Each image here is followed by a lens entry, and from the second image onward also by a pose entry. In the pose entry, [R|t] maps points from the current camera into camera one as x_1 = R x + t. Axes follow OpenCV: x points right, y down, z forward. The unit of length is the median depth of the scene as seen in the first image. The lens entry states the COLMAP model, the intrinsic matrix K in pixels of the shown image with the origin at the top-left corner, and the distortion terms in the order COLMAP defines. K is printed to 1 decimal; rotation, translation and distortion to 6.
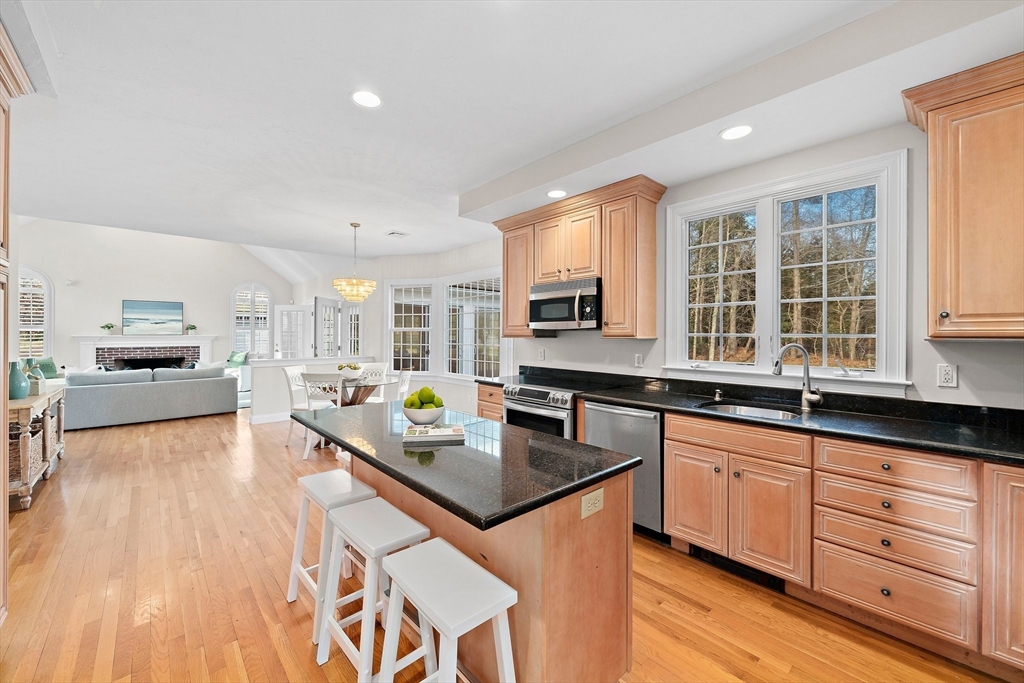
lens RADIAL K [[397.9, 0, 511.5], [0, 397.9, 331.7], [0, 0, 1]] dist [-0.003625, -0.000591]
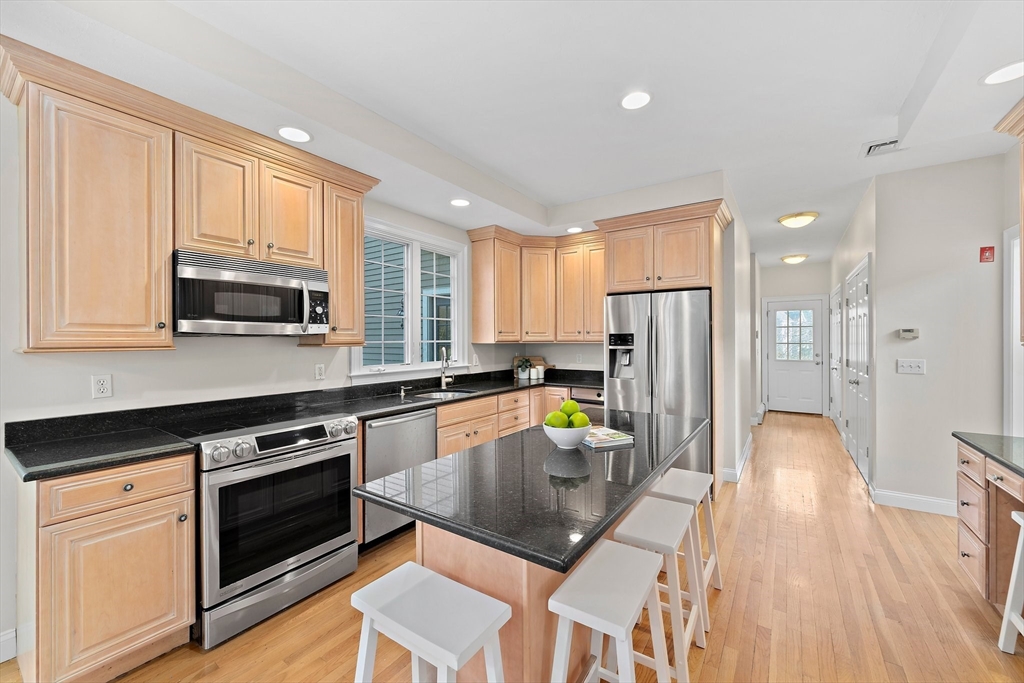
lens RADIAL K [[397.9, 0, 514.7], [0, 397.9, 339.5], [0, 0, 1]] dist [-0.003625, -0.000591]
pose [[-0.228670, 0.005080, 0.973491, -0.301153], [0.004092, 0.999983, -0.004258, 0.003128], [-0.973495, 0.003010, -0.228687, 0.380465]]
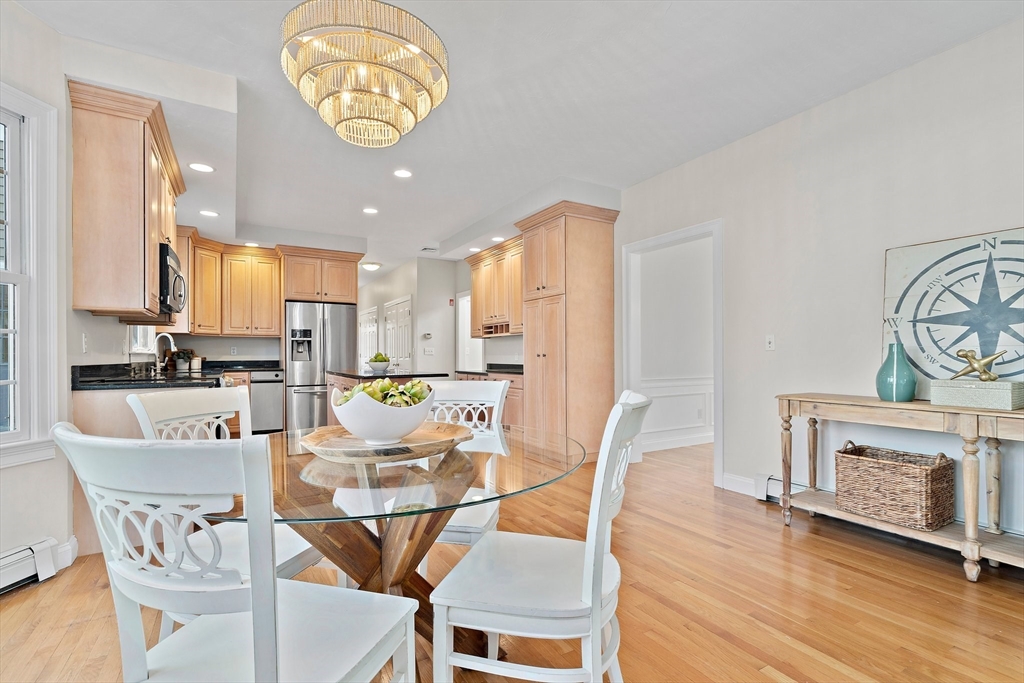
lens RADIAL K [[467.2, 0, 512.7], [0, 467.2, 350.7], [0, 0, 1]] dist [-0.002339, 0.000410]
pose [[-0.978298, 0.008471, 0.207028, -0.398179], [0.006491, 0.999926, -0.010244, 0.046969], [-0.207100, -0.008677, -0.978281, 0.920691]]
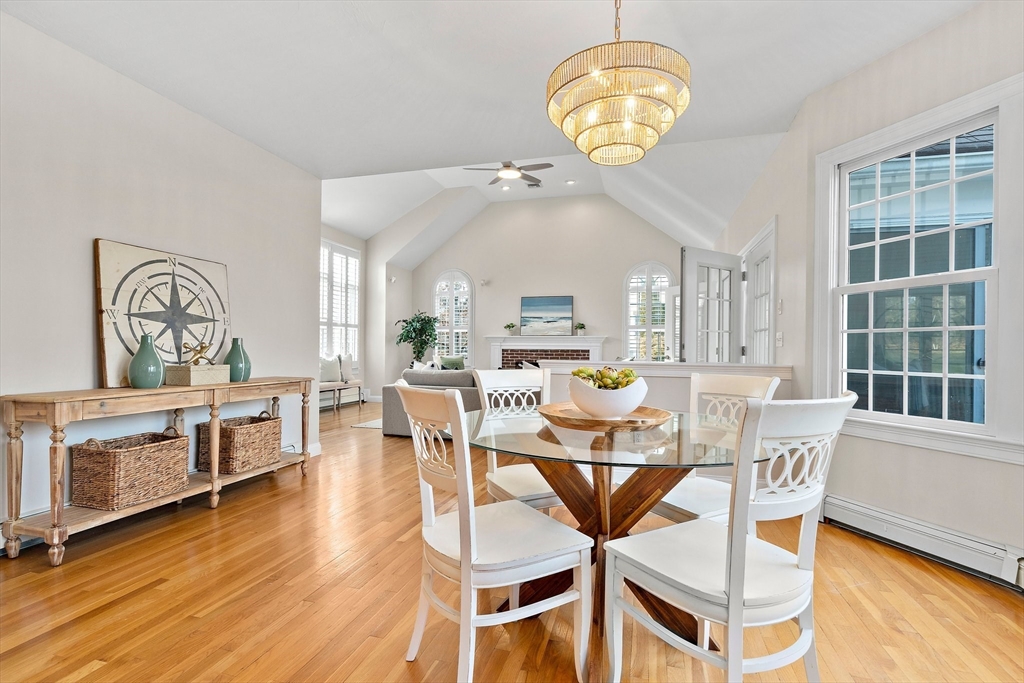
lens RADIAL K [[467.2, 0, 517.3], [0, 467.2, 341.2], [0, 0, 1]] dist [-0.002339, 0.000410]
pose [[0.530223, -0.010336, -0.847795, -0.104518], [-0.006172, 0.999852, -0.016050, 0.049163], [0.847836, 0.013743, 0.530081, 0.548847]]
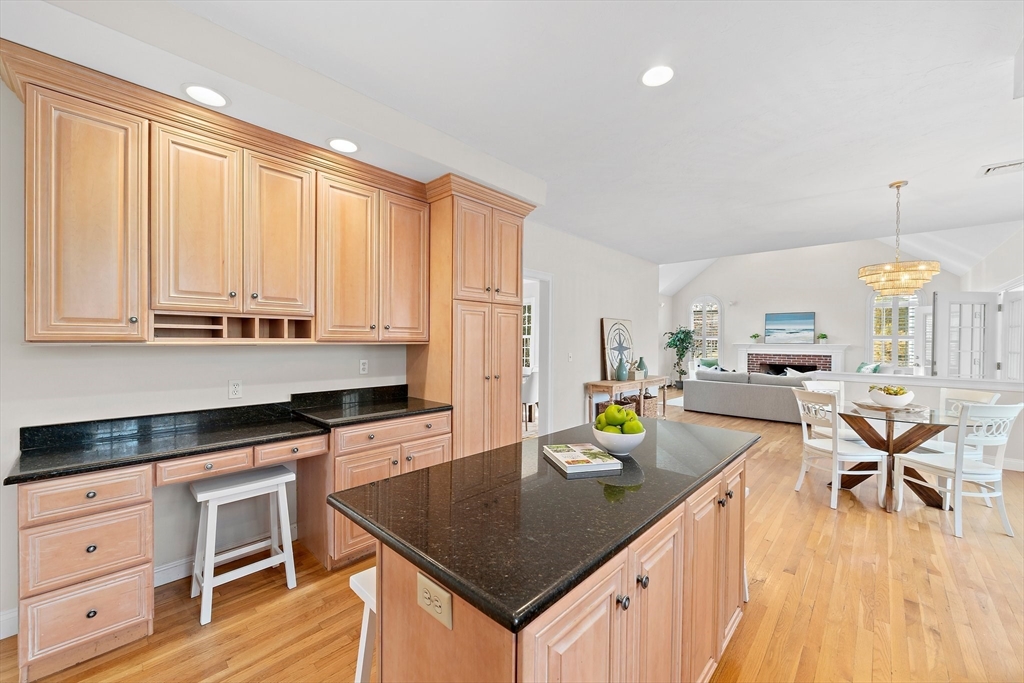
lens RADIAL K [[397.9, 0, 515.9], [0, 397.9, 340.3], [0, 0, 1]] dist [-0.003625, -0.000591]
pose [[0.086259, 0.001016, -0.996272, 0.167410], [-0.005471, 0.999985, 0.000546, 0.003464], [0.996258, 0.005403, 0.086263, 0.205874]]
